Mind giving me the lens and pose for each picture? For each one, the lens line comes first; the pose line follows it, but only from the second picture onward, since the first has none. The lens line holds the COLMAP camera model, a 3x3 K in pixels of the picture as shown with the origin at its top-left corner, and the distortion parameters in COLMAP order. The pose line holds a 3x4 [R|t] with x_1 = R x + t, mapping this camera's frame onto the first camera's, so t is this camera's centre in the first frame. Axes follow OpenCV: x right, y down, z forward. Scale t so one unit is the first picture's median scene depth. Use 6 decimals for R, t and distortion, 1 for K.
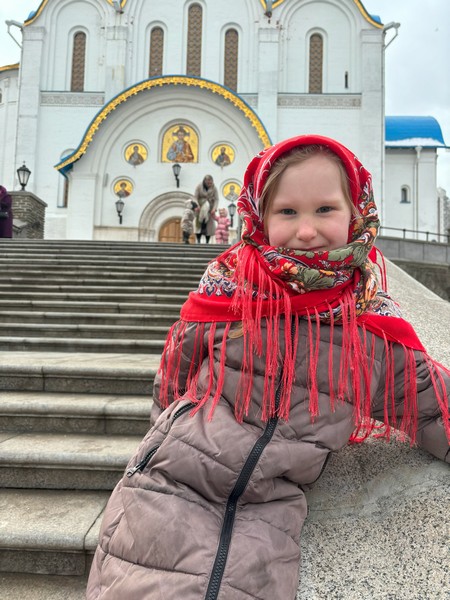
lens RADIAL K [[449.7, 0, 232.3], [0, 449.7, 306.0], [0, 0, 1]] dist [0.028751, -0.037721]
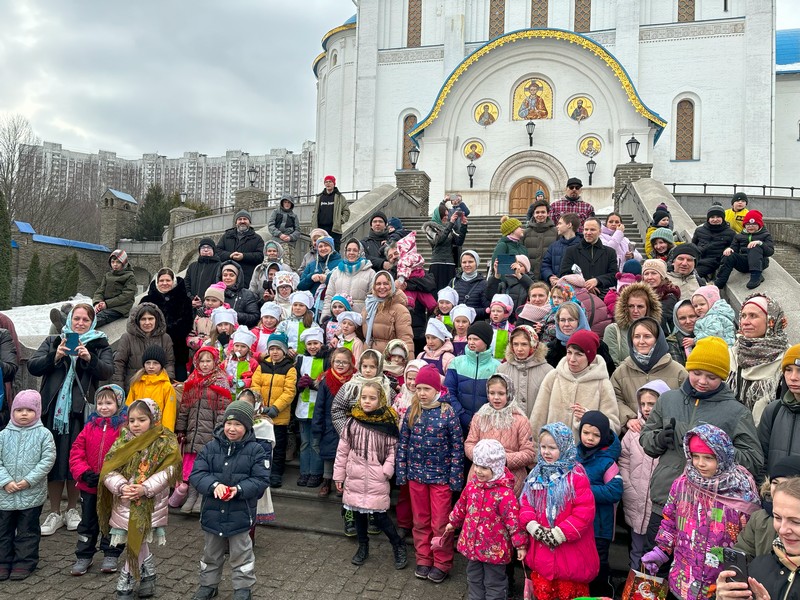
lens RADIAL K [[599.6, 0, 398.1], [0, 599.6, 295.2], [0, 0, 1]] dist [0.028751, -0.037721]
pose [[0.971520, 0.002489, -0.236944, -0.075722], [0.005766, 0.999400, 0.034139, 0.006535], [0.236887, -0.034533, 0.970923, -0.262568]]
